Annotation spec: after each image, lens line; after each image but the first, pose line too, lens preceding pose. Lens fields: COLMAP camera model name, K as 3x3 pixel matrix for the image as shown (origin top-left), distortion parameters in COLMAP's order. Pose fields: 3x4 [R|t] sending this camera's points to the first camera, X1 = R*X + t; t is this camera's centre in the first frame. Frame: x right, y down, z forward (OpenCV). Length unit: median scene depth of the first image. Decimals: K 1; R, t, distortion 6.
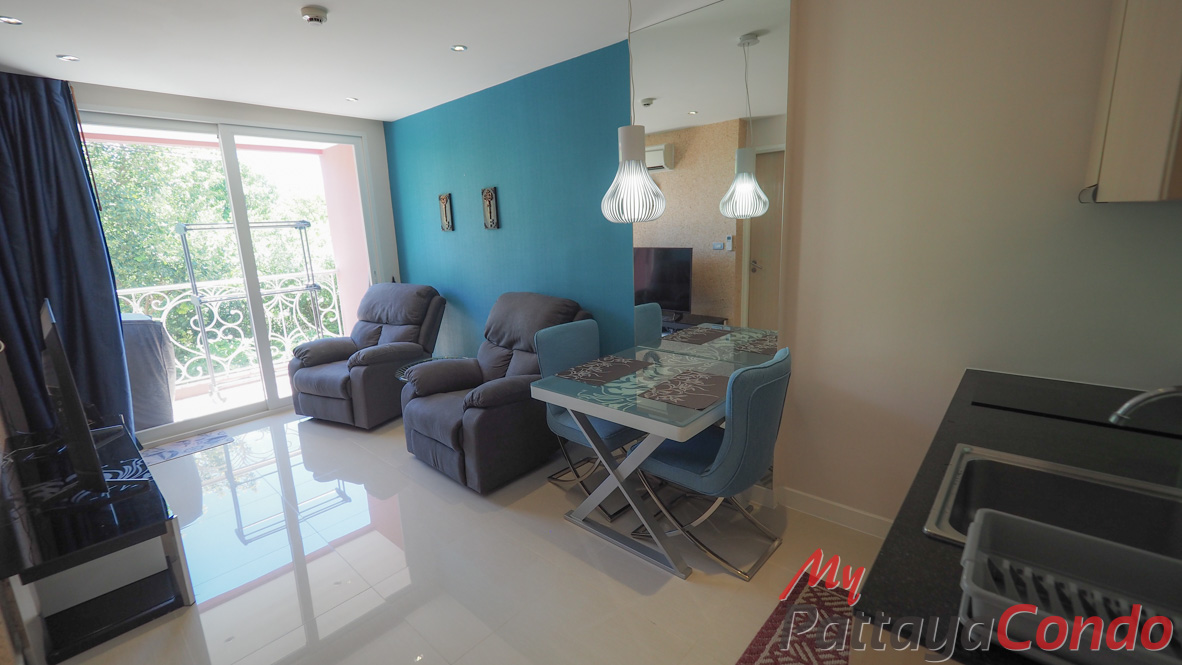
lens RADIAL K [[490.3, 0, 576.1], [0, 490.3, 331.9], [0, 0, 1]] dist [-0.023681, -0.000033]
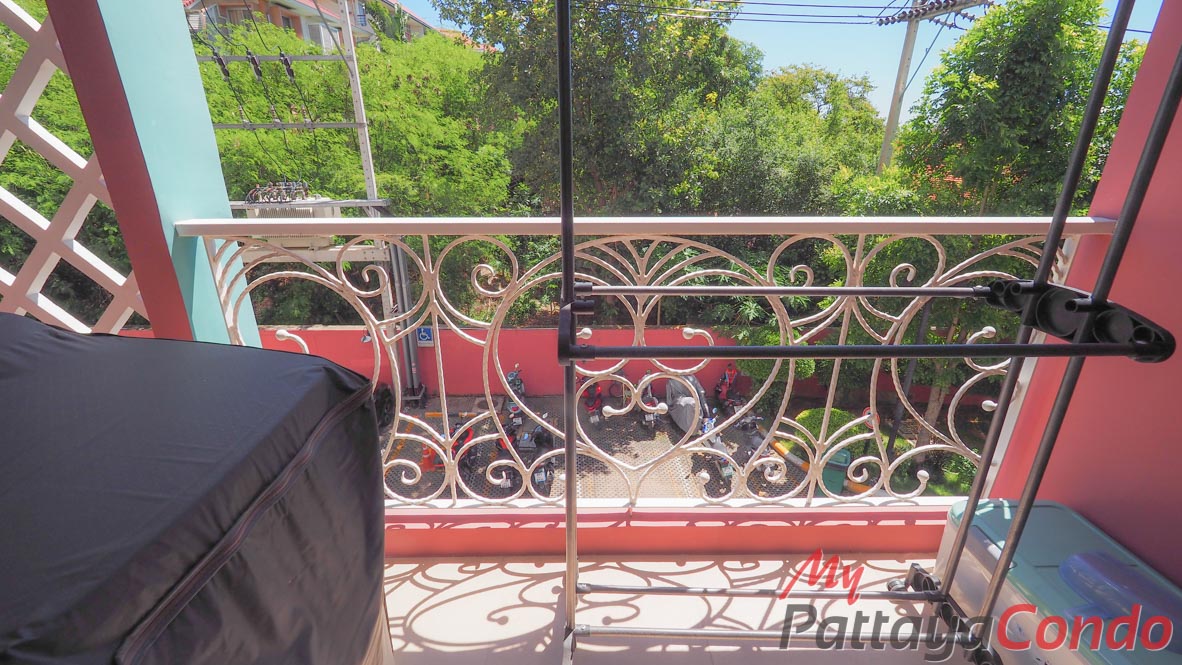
lens RADIAL K [[499.7, 0, 589.8], [0, 499.7, 325.2], [0, 0, 1]] dist [0.015276, -0.000095]
pose [[0.686319, 0.290944, -0.666571, -0.719021], [-0.179468, 0.955907, 0.232448, -0.135649], [0.704810, -0.039906, 0.708273, 0.979646]]
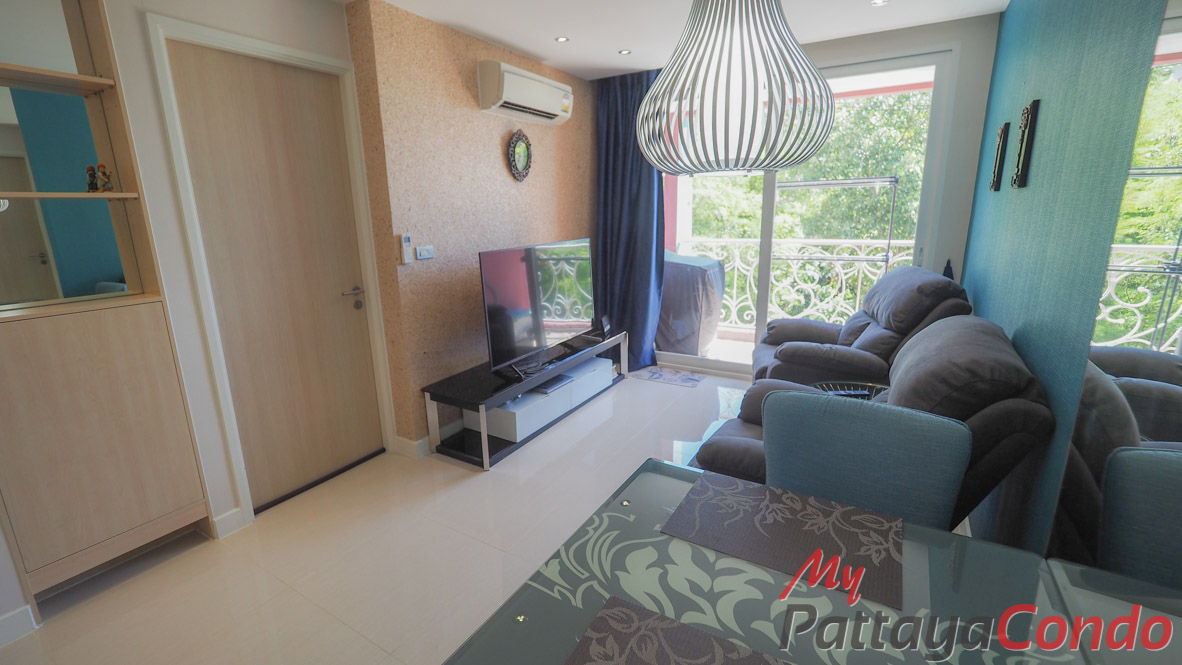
lens RADIAL K [[499.7, 0, 589.8], [0, 499.7, 325.2], [0, 0, 1]] dist [0.015276, -0.000095]
pose [[0.193351, 0.253924, -0.947701, 0.251488], [-0.193168, 0.956875, 0.216971, -0.097458], [0.961926, 0.141114, 0.234063, 0.456272]]
